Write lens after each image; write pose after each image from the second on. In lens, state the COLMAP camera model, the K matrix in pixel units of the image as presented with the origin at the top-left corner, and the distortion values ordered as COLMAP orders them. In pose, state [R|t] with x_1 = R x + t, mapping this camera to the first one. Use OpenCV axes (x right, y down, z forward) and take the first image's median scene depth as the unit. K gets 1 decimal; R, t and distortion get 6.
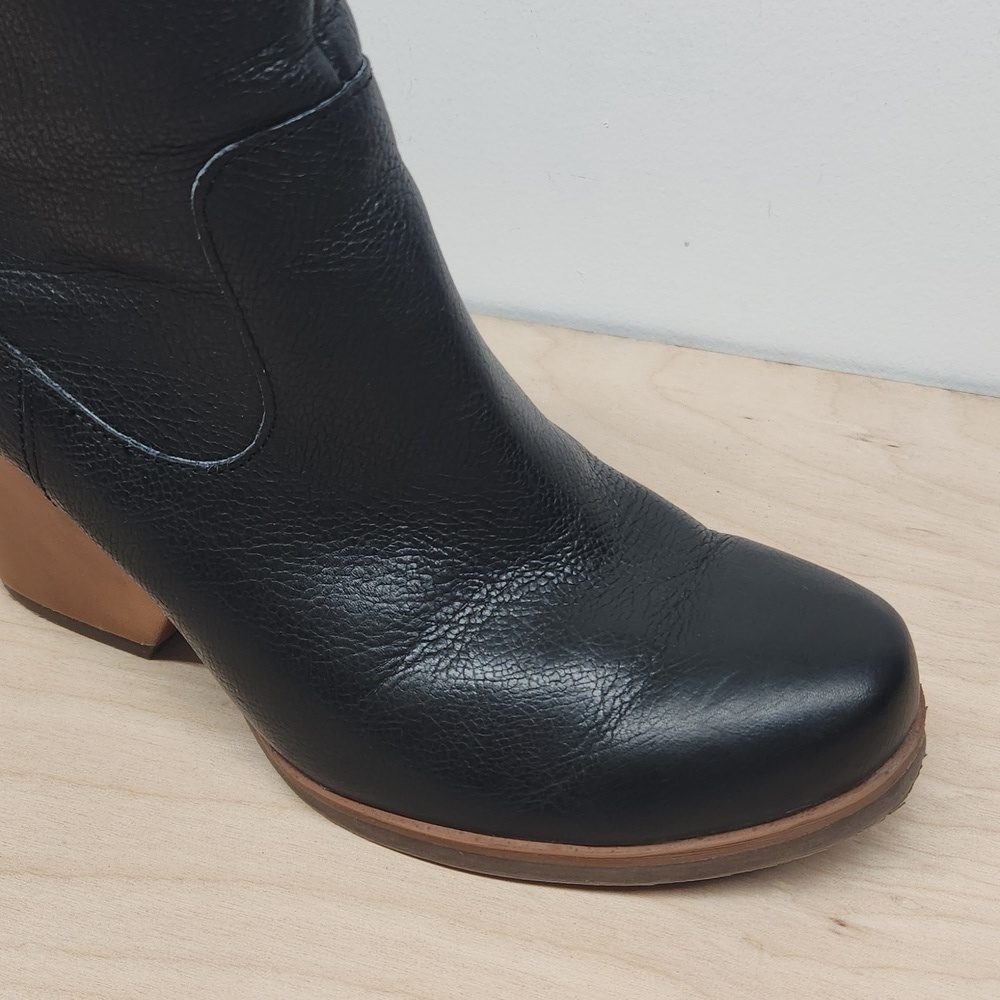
lens RADIAL K [[1440.6, 0, 500.1], [0, 1440.6, 501.1], [0, 0, 1]] dist [0.070681, 0.000000]
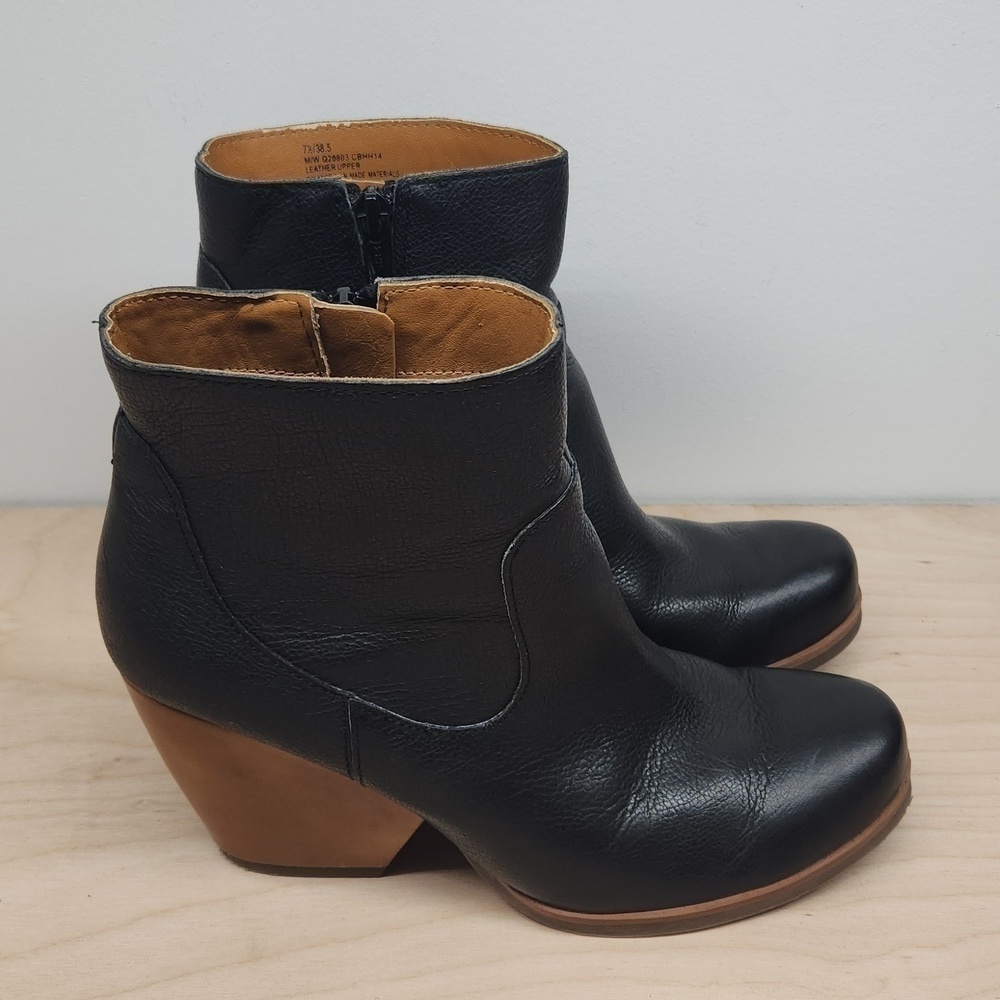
lens RADIAL K [[1440.6, 0, 495.3], [0, 1440.6, 502.3], [0, 0, 1]] dist [0.070681, 0.000000]
pose [[0.905850, -0.249460, 0.342354, -0.639213], [0.270162, 0.962723, -0.013335, -0.221546], [-0.326265, 0.104570, 0.939476, -0.429624]]
